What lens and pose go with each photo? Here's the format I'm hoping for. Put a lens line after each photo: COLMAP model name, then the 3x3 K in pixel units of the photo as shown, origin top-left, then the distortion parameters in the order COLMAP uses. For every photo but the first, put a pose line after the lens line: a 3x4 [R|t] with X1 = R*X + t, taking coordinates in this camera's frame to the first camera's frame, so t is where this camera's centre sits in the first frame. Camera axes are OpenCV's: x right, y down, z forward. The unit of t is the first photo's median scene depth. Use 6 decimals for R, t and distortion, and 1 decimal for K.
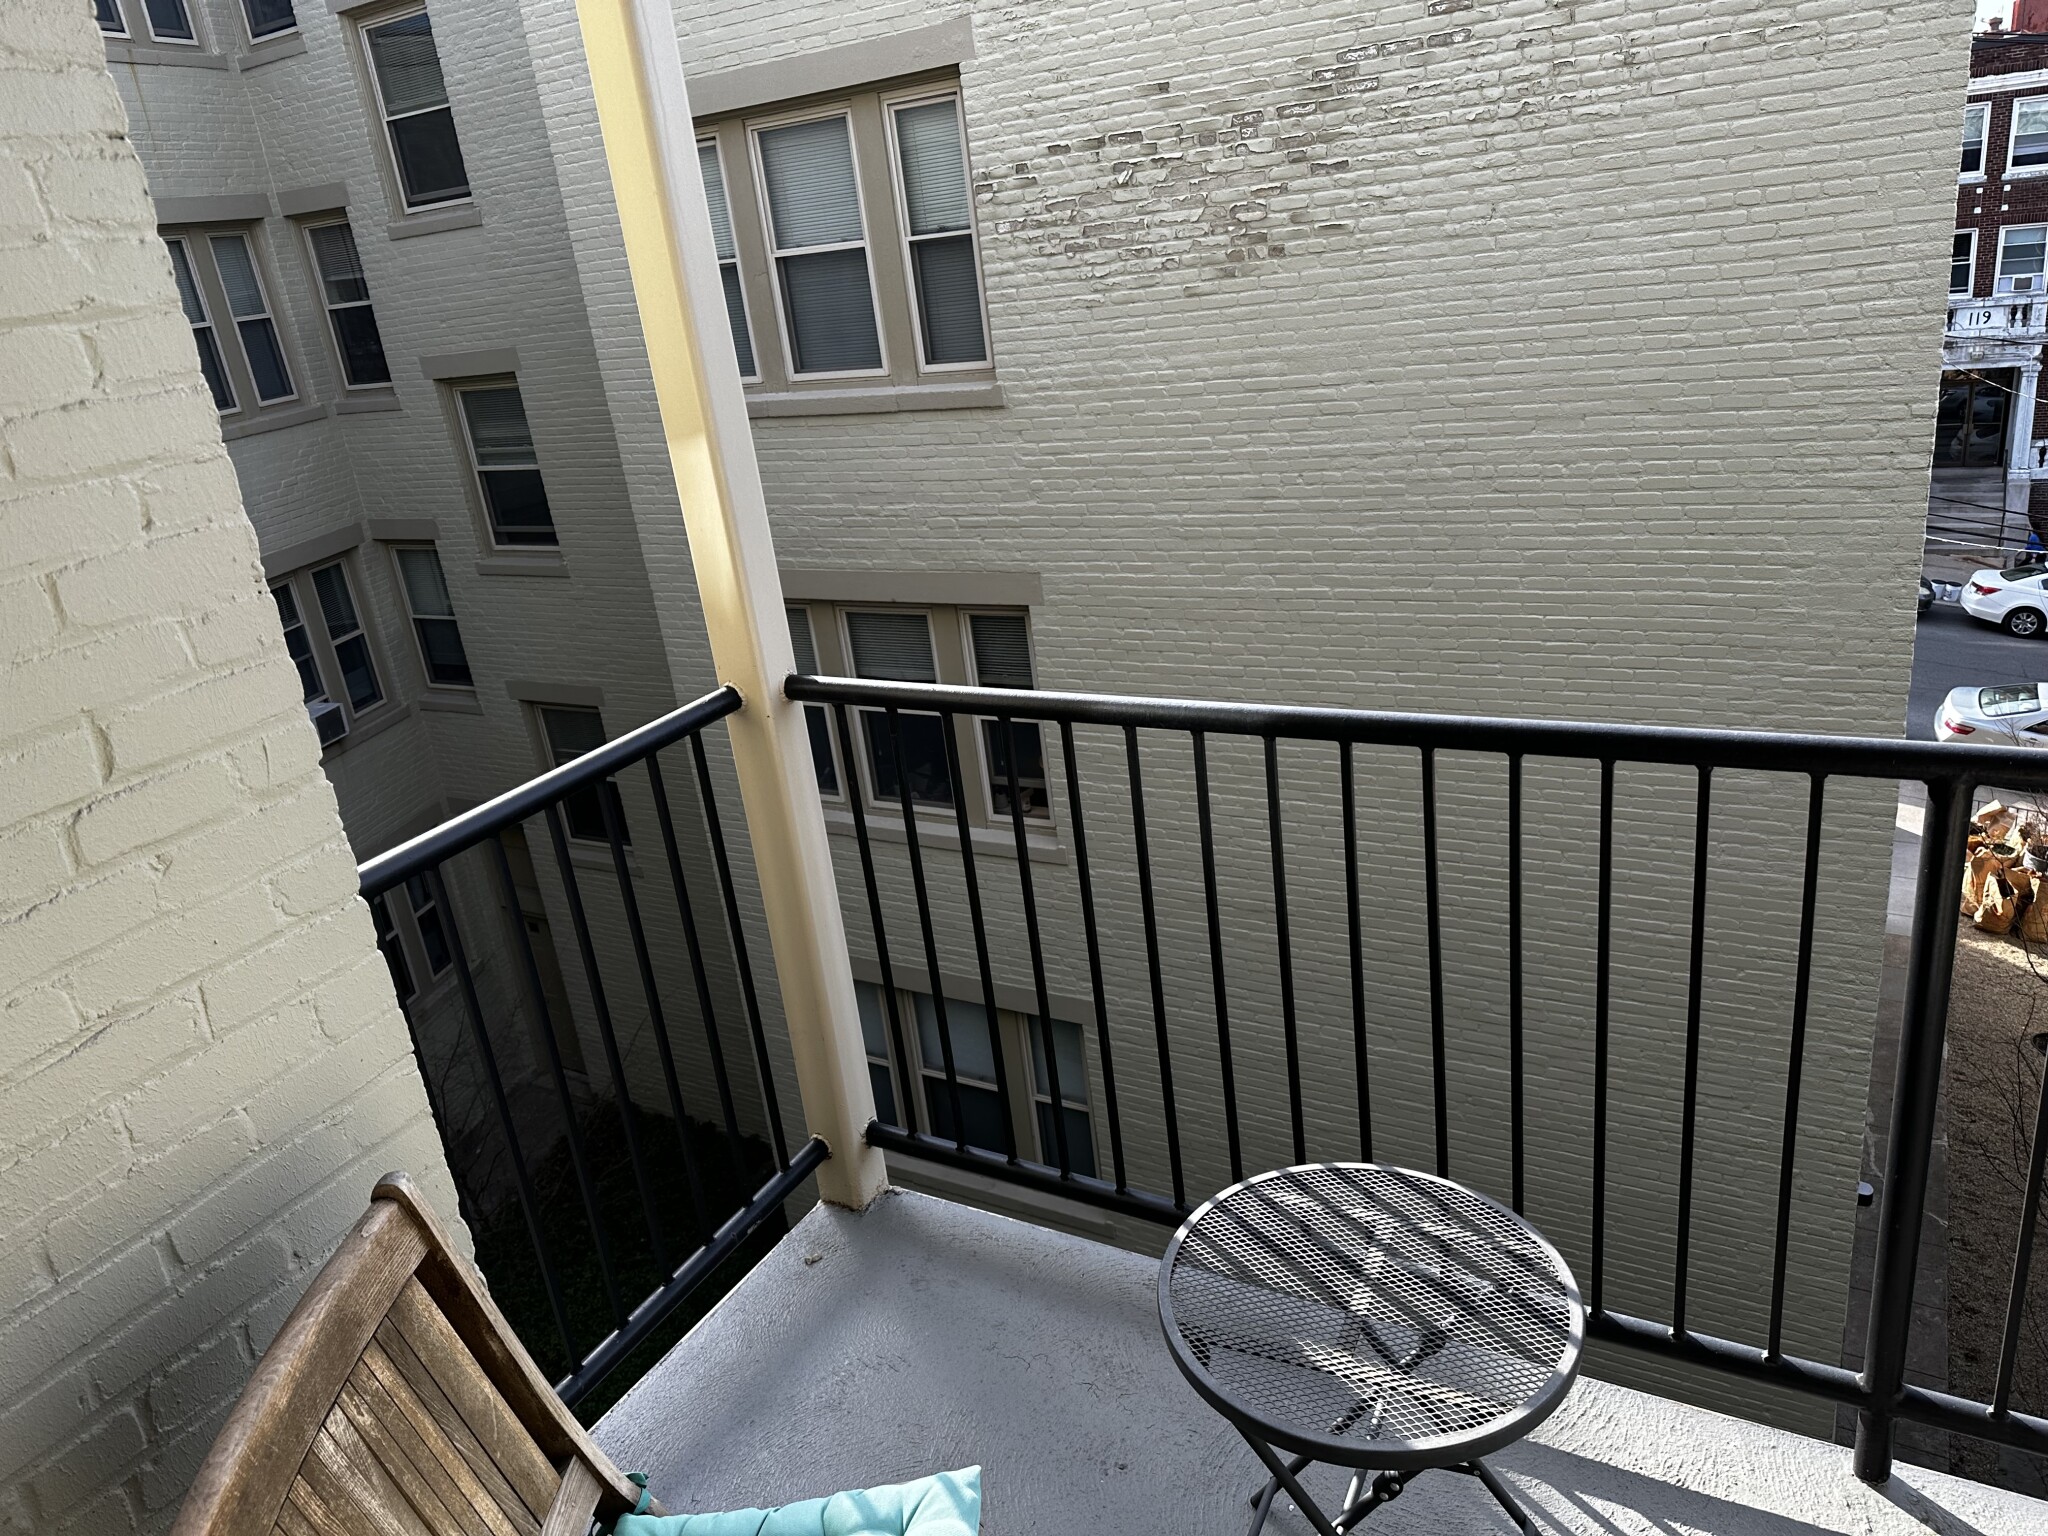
lens RADIAL K [[1425.5, 0, 1024.0], [0, 1425.5, 768.0], [0, 0, 1]] dist [0.077664, -0.000706]
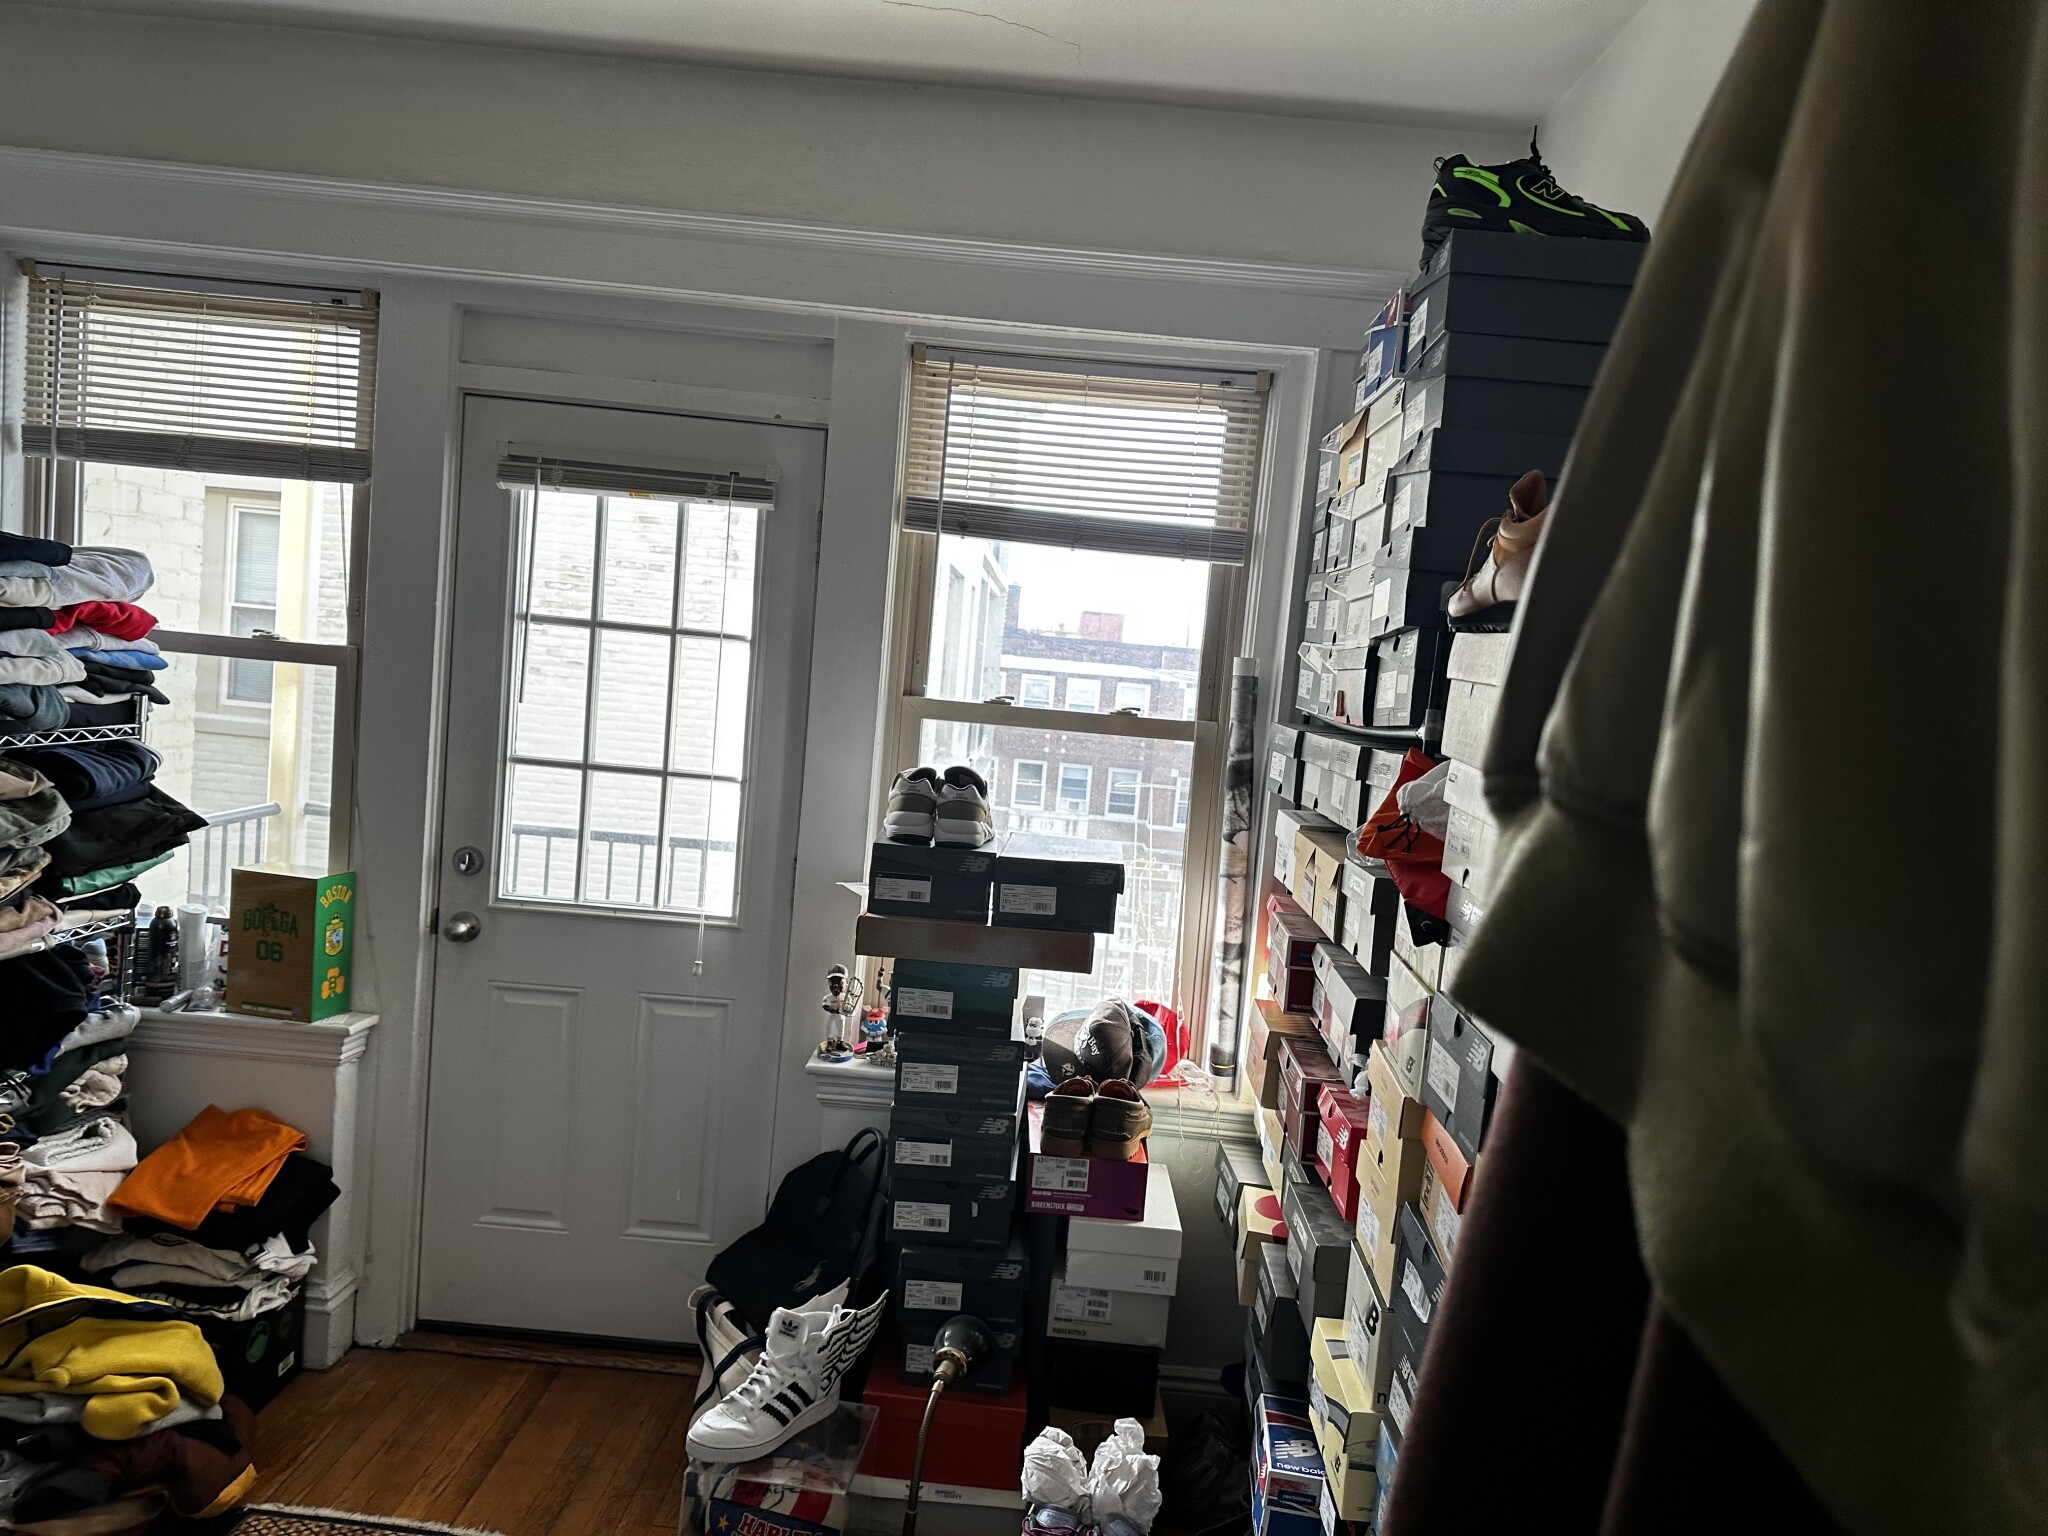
lens RADIAL K [[1425.5, 0, 1024.0], [0, 1425.5, 768.0], [0, 0, 1]] dist [0.077664, -0.000706]
pose [[0.860063, 0.156206, 0.485687, -0.079046], [-0.008832, 0.956392, -0.291953, 0.135842], [-0.510112, 0.246809, 0.823936, -0.369452]]
